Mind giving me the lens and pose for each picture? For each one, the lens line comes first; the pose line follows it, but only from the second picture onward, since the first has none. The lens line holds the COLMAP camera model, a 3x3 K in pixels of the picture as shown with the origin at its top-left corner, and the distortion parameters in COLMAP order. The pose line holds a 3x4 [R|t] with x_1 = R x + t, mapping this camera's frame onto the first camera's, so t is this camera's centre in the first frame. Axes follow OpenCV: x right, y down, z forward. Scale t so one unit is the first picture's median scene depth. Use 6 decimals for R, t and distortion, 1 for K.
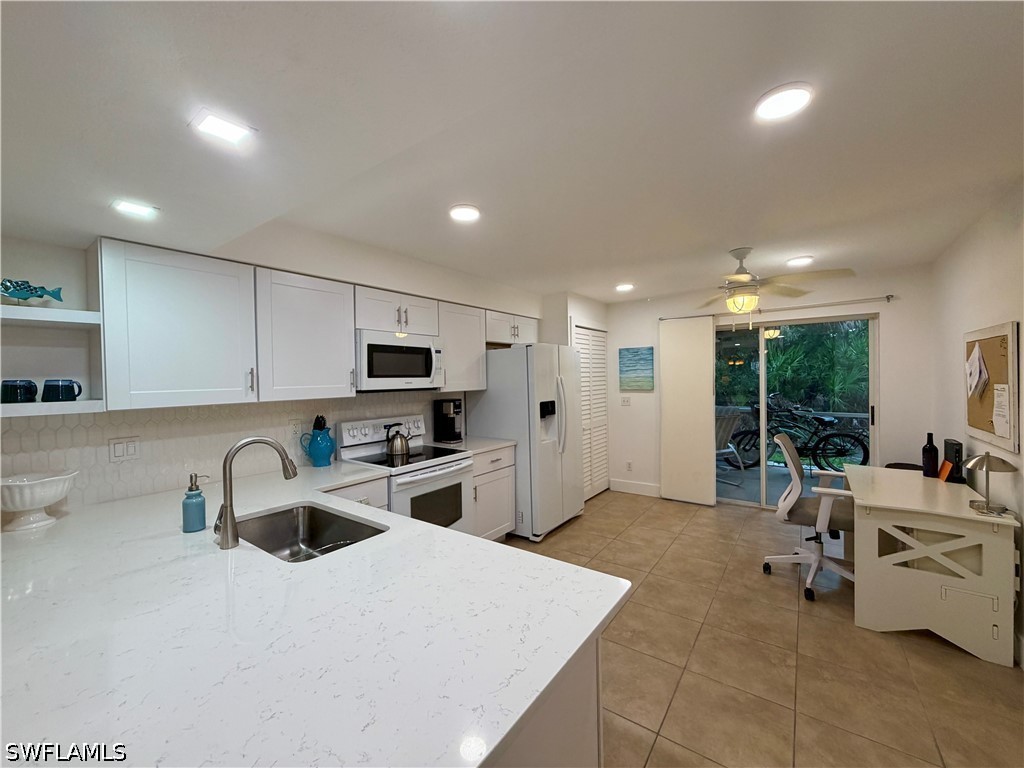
lens RADIAL K [[407.9, 0, 510.1], [0, 407.9, 382.8], [0, 0, 1]] dist [-0.000189, -0.000691]
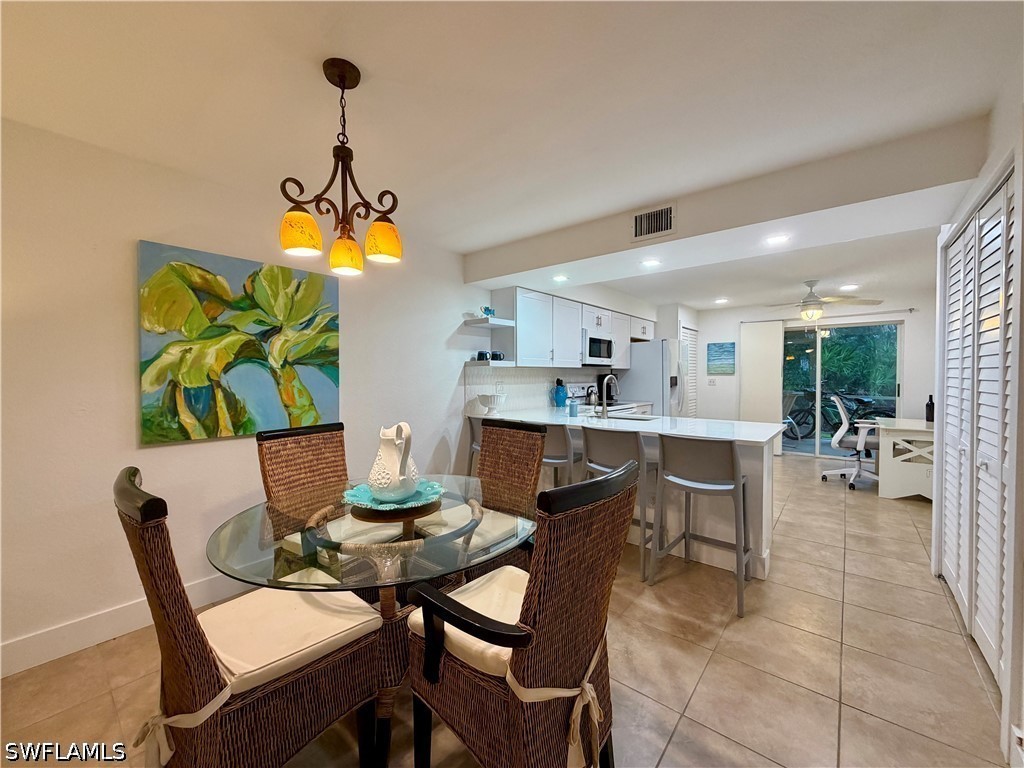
lens RADIAL K [[407.9, 0, 510.1], [0, 407.9, 382.8], [0, 0, 1]] dist [-0.000189, -0.000691]
pose [[0.997920, 0.016471, -0.062330, -0.516178], [-0.016077, 0.999848, 0.006814, 0.083138], [0.062433, -0.005798, 0.998032, -0.686706]]
